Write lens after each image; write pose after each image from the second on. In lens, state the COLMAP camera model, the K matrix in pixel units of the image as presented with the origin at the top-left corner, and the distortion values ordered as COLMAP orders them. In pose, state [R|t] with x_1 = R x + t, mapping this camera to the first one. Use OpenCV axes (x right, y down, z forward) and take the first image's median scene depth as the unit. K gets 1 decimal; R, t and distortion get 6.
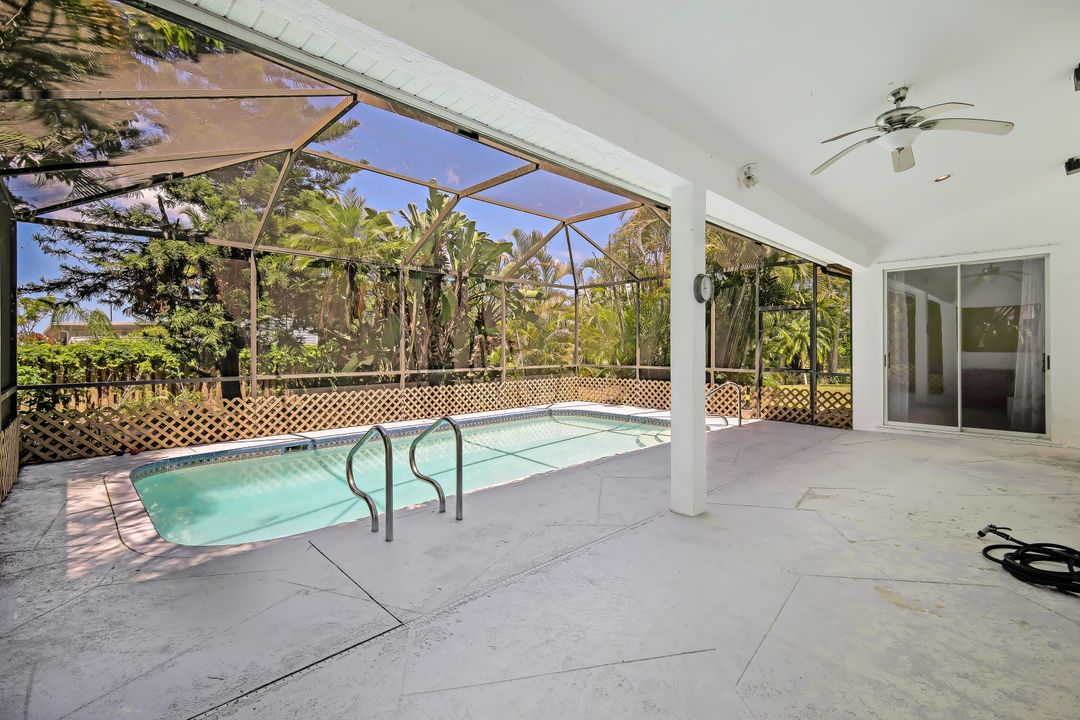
lens RADIAL K [[477.2, 0, 537.8], [0, 477.2, 358.4], [0, 0, 1]] dist [0.008535, 0.000187]
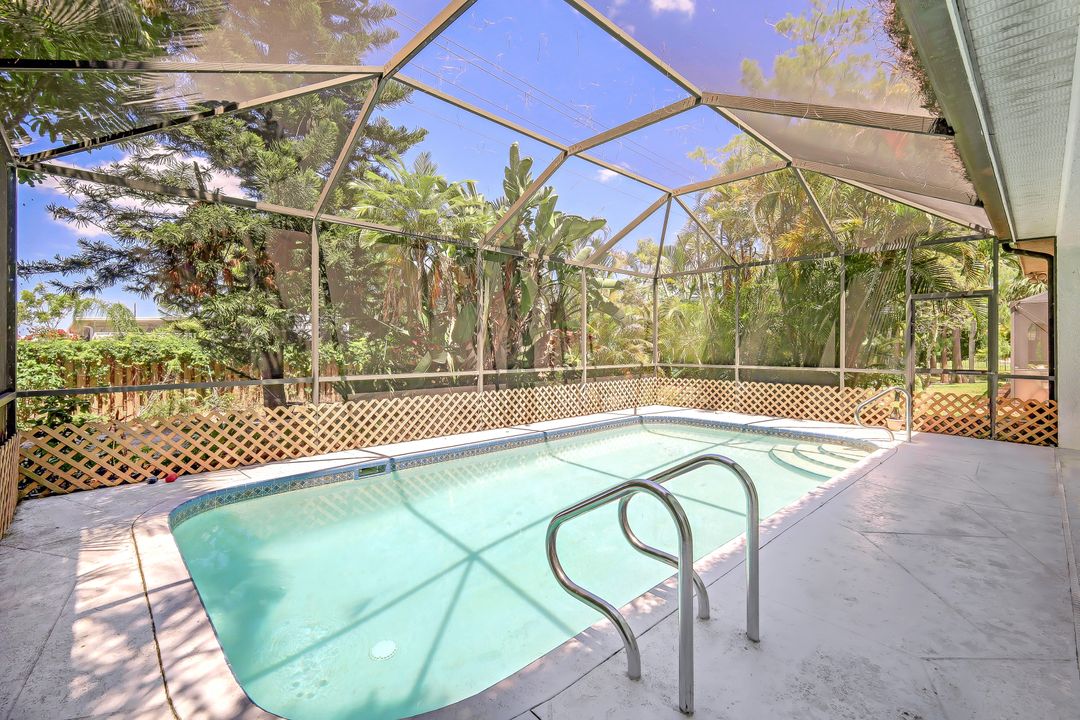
lens RADIAL K [[477.2, 0, 544.7], [0, 477.2, 355.1], [0, 0, 1]] dist [0.008535, 0.000187]
pose [[0.999819, 0.001967, -0.018945, -0.156726], [-0.002051, 0.999988, -0.004423, 0.001723], [0.018936, 0.004461, 0.999811, 0.167987]]
